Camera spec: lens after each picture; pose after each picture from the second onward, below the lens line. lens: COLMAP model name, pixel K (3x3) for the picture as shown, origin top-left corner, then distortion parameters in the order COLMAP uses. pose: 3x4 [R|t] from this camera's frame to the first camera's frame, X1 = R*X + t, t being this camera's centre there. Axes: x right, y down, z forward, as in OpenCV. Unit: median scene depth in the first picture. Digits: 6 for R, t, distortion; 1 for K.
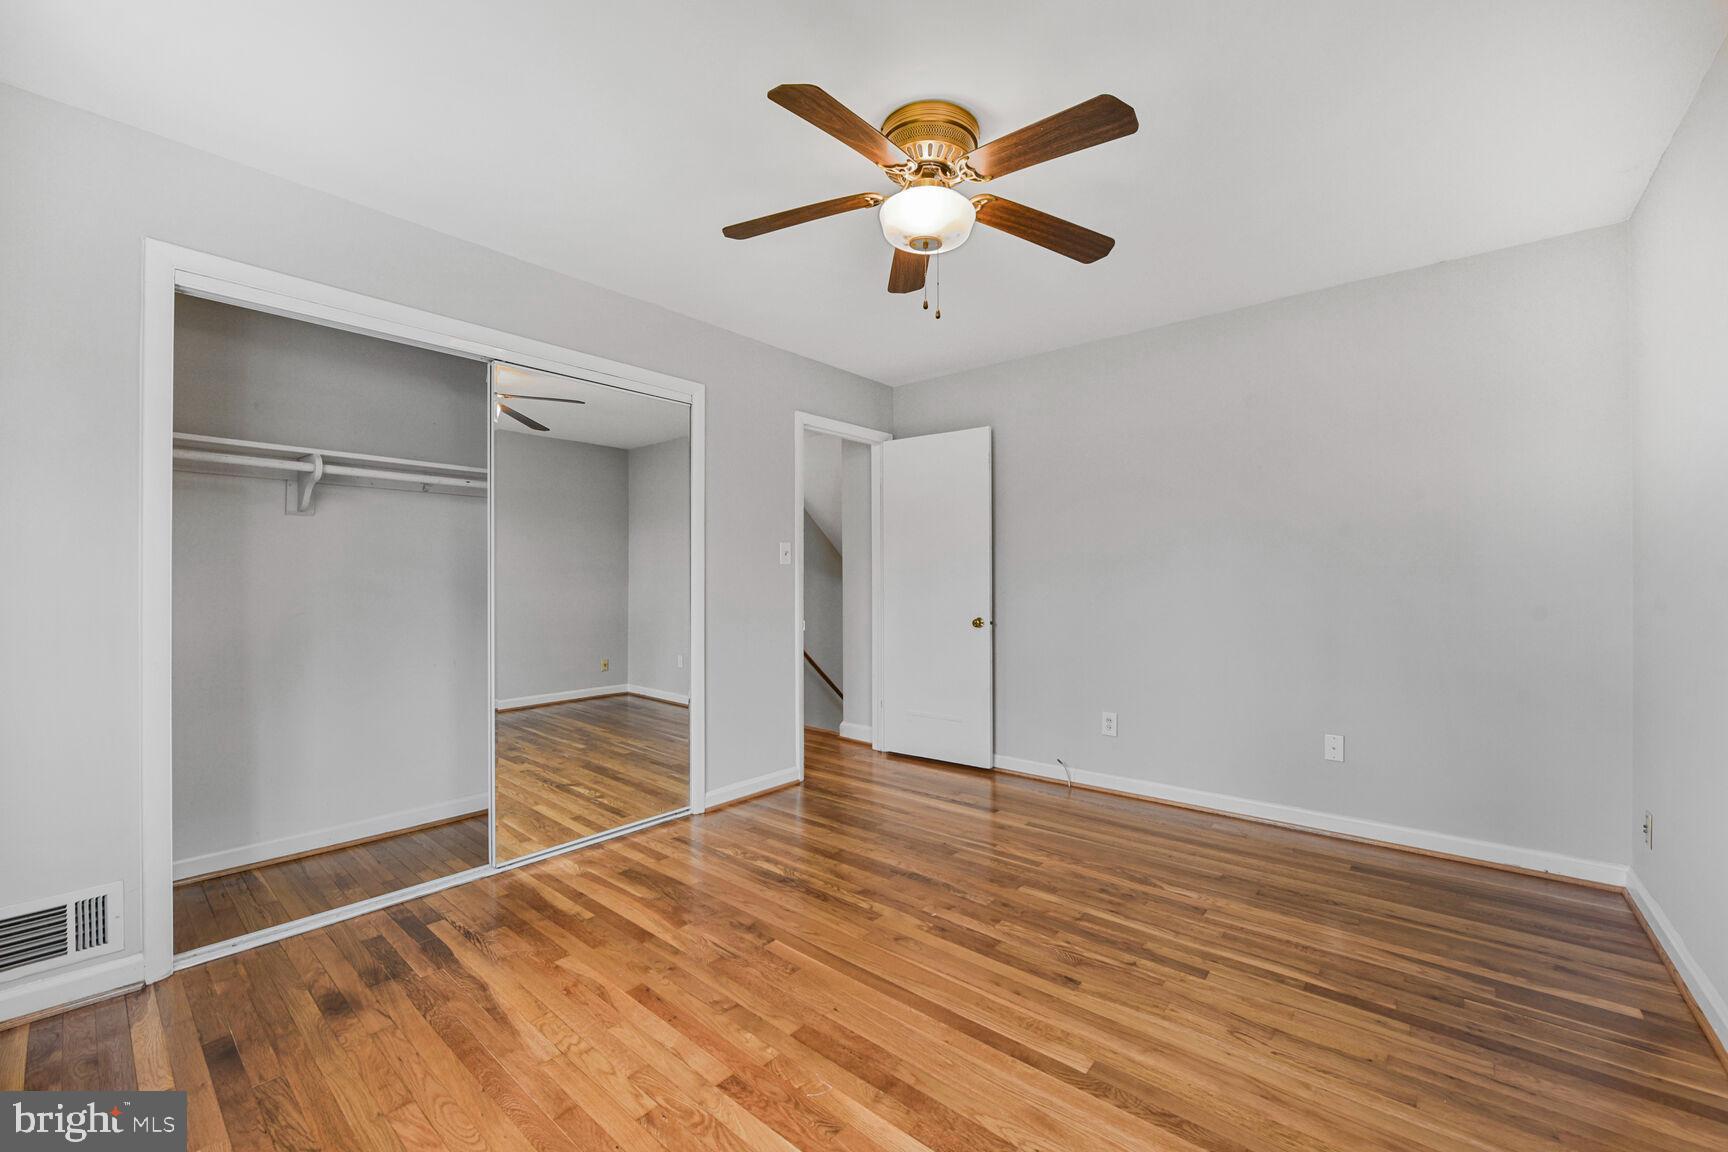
lens RADIAL K [[681.6, 0, 860.6], [0, 681.6, 576.4], [0, 0, 1]] dist [-0.010209, 0.000740]
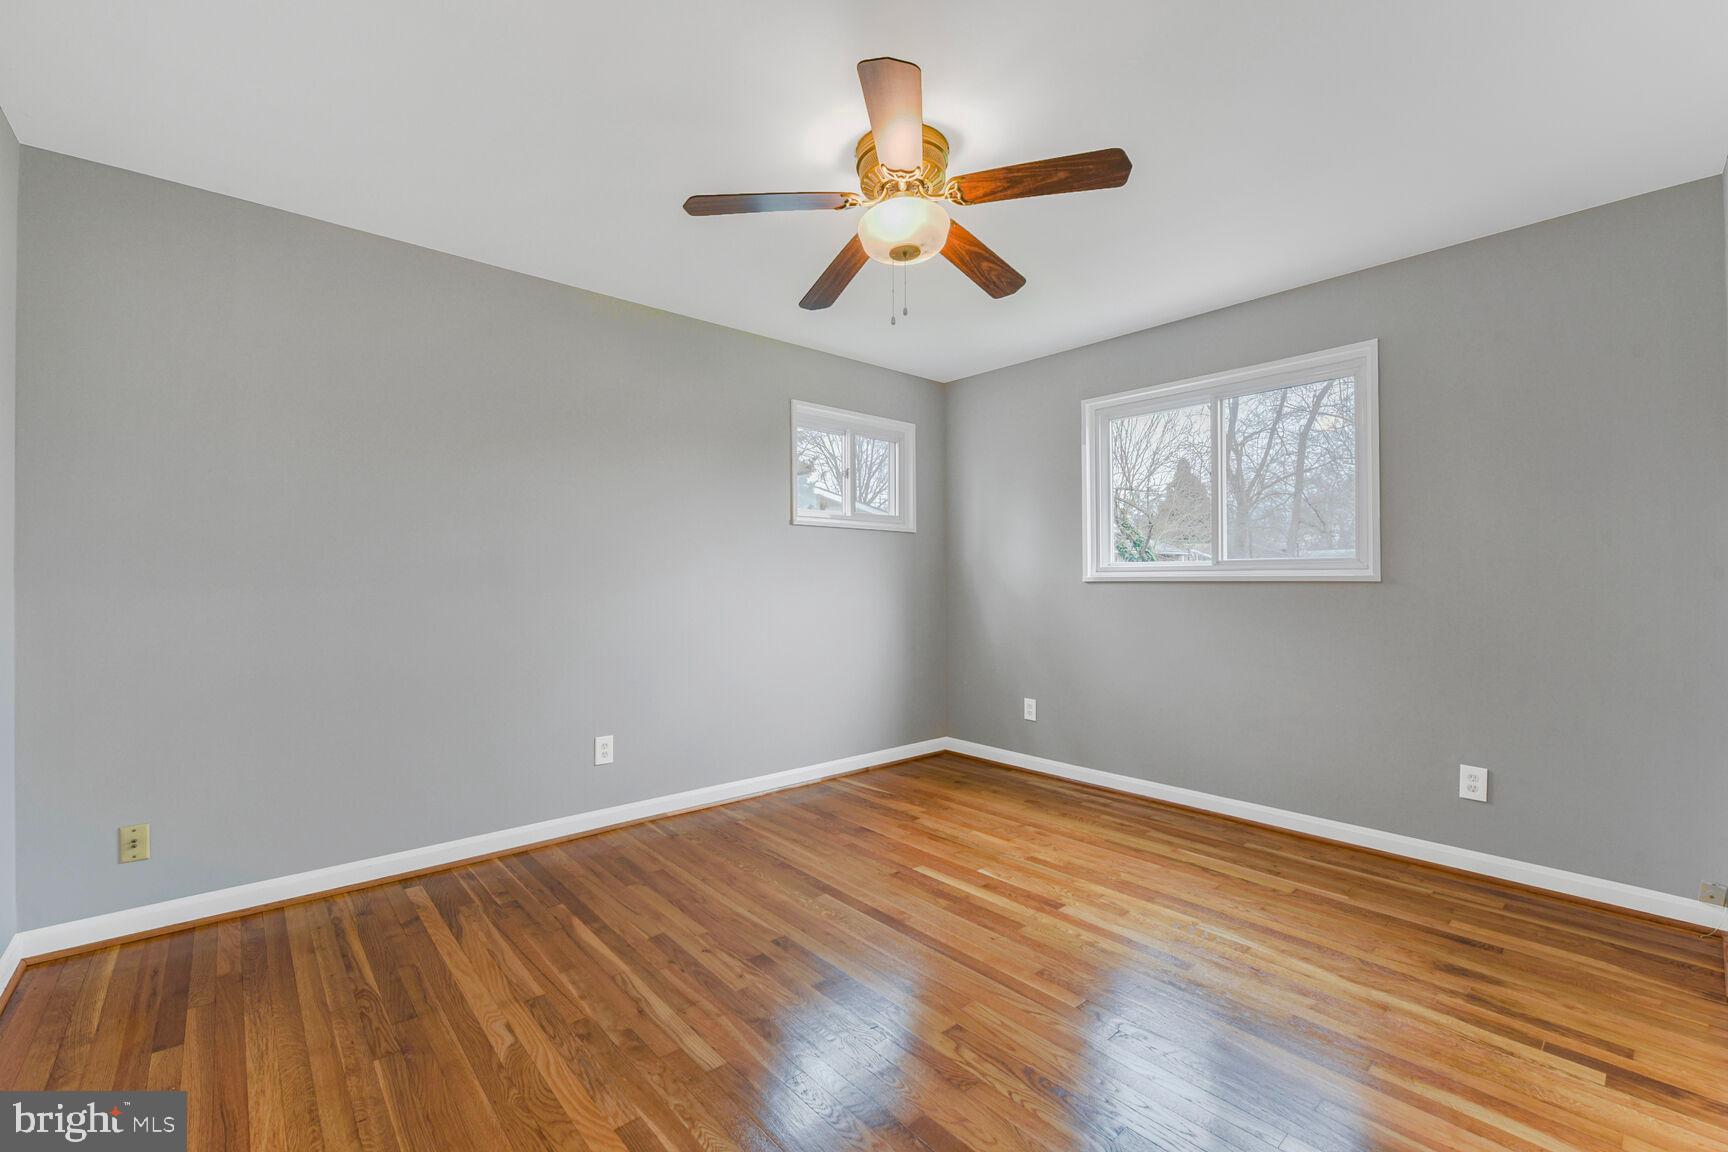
lens RADIAL K [[724.3, 0, 864.0], [0, 724.3, 576.0], [0, 0, 1]] dist [-0.000042, 0.000006]
pose [[-0.989626, 0.004831, 0.143585, 0.001726], [0.003119, 0.999921, -0.012151, 0.014803], [-0.143633, -0.011577, -0.989563, 2.088558]]
